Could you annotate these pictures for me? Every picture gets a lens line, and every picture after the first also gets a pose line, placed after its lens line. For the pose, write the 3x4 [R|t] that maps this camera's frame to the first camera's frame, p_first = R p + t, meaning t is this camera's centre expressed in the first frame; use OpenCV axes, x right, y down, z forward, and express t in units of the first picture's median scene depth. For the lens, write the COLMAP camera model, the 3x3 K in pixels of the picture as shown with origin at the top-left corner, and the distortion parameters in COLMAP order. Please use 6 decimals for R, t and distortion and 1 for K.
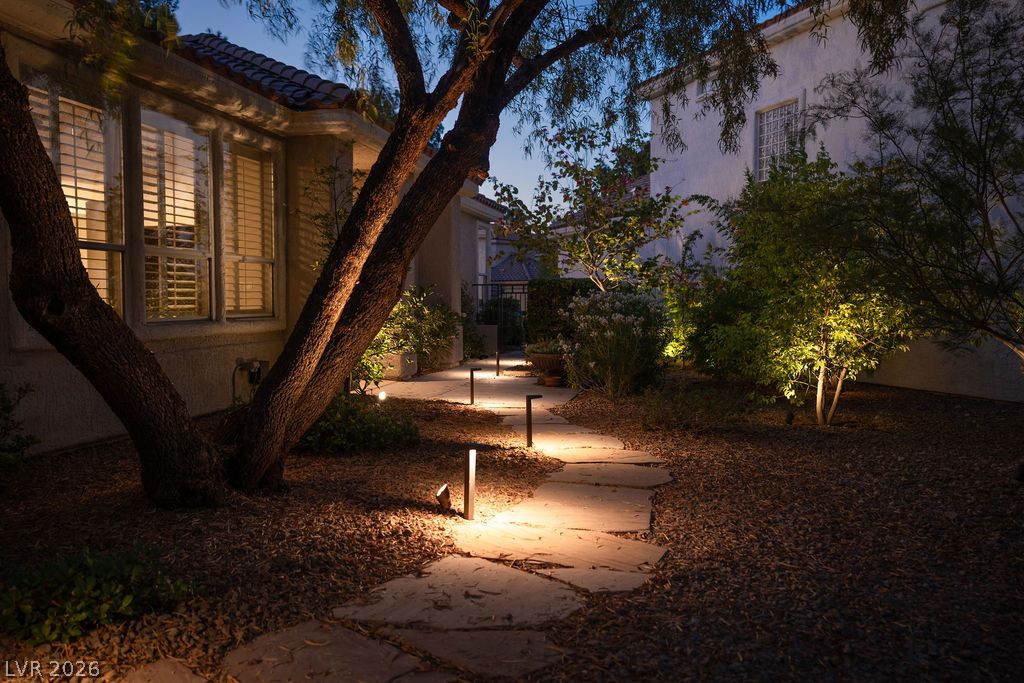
lens RADIAL K [[936.4, 0, 512.3], [0, 936.4, 341.9], [0, 0, 1]] dist [0.016003, 0.000000]
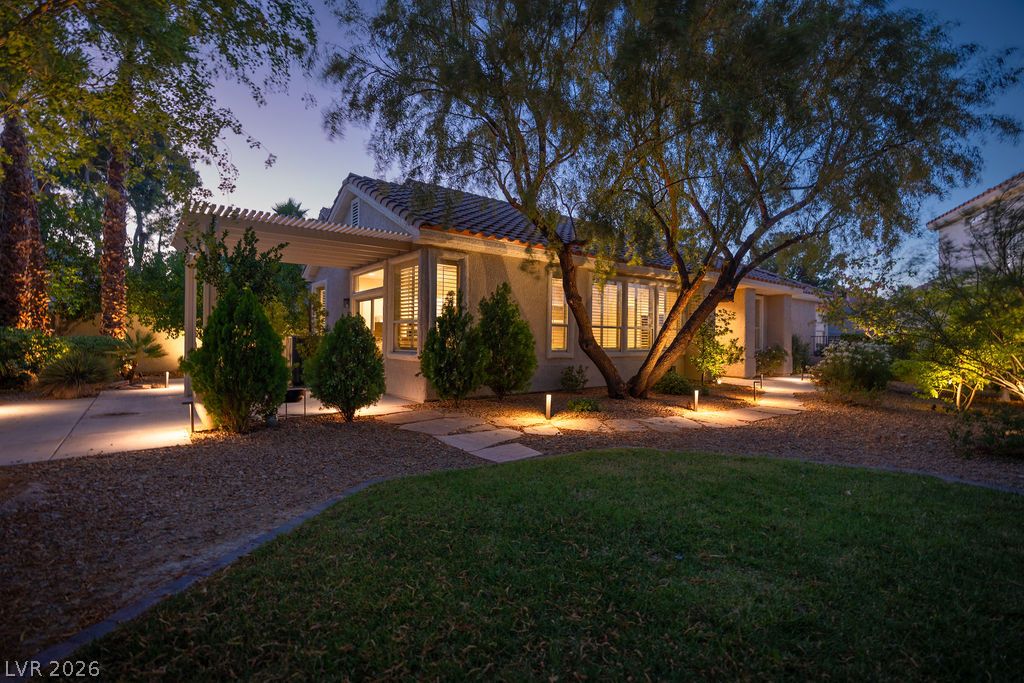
lens RADIAL K [[469.6, 0, 511.3], [0, 469.6, 340.7], [0, 0, 1]] dist [0.000089, -0.000041]
pose [[0.756406, 0.012199, -0.653989, 0.344934], [-0.039360, 0.998863, -0.026892, 0.003595], [0.652917, 0.046082, 0.756026, -0.448419]]
